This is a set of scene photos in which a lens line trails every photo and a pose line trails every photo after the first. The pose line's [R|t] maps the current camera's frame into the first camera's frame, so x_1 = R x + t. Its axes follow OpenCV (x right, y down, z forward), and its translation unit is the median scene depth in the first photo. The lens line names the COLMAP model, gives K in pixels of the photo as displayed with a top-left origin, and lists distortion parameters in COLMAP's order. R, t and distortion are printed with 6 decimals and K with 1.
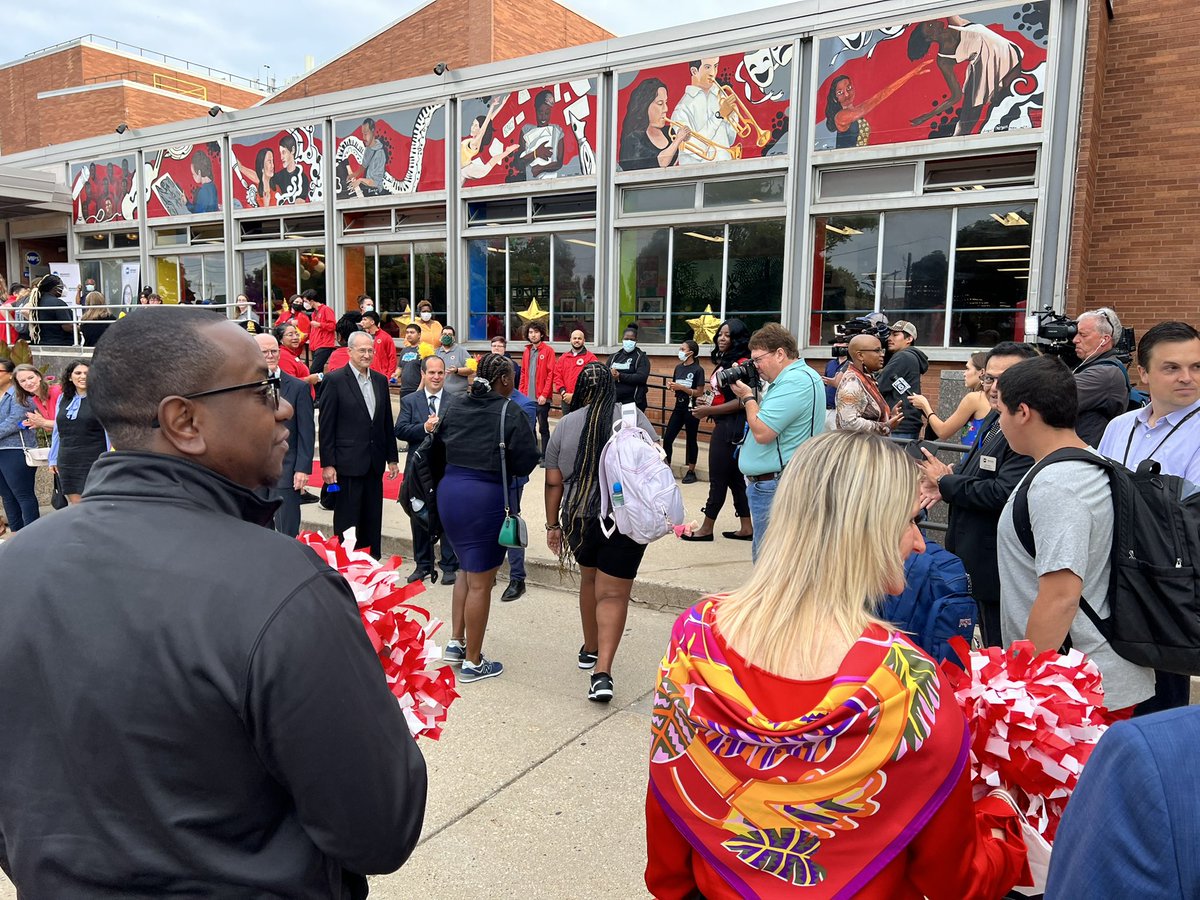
lens RADIAL K [[895.0, 0, 600.1], [0, 895.0, 450.7], [0, 0, 1]] dist [-0.011273, -0.015686]
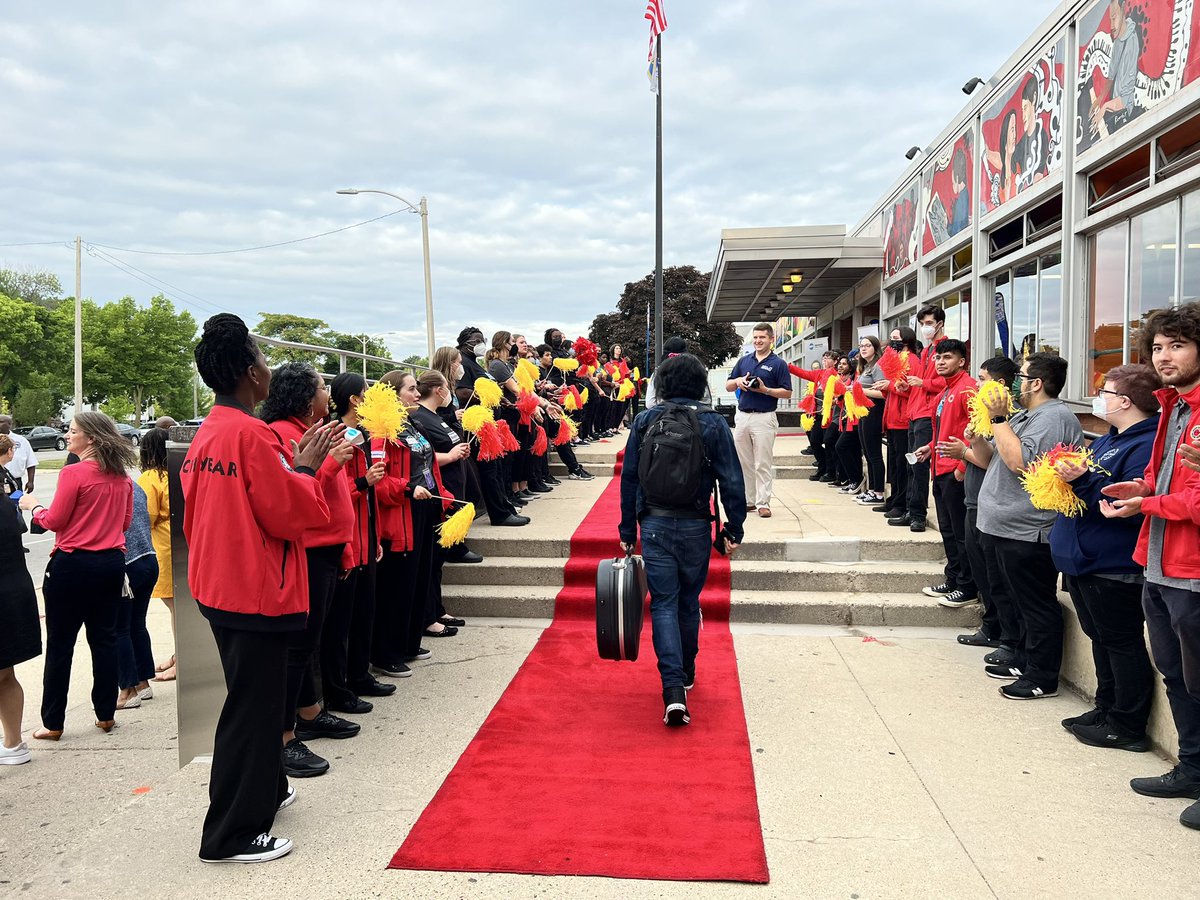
lens RADIAL K [[895.0, 0, 599.2], [0, 895.0, 454.4], [0, 0, 1]] dist [-0.011273, -0.015686]
pose [[0.456366, 0.018906, -0.889591, 0.070015], [-0.093698, 0.995237, -0.026917, -0.051214], [0.884845, 0.095637, 0.455964, 0.500333]]
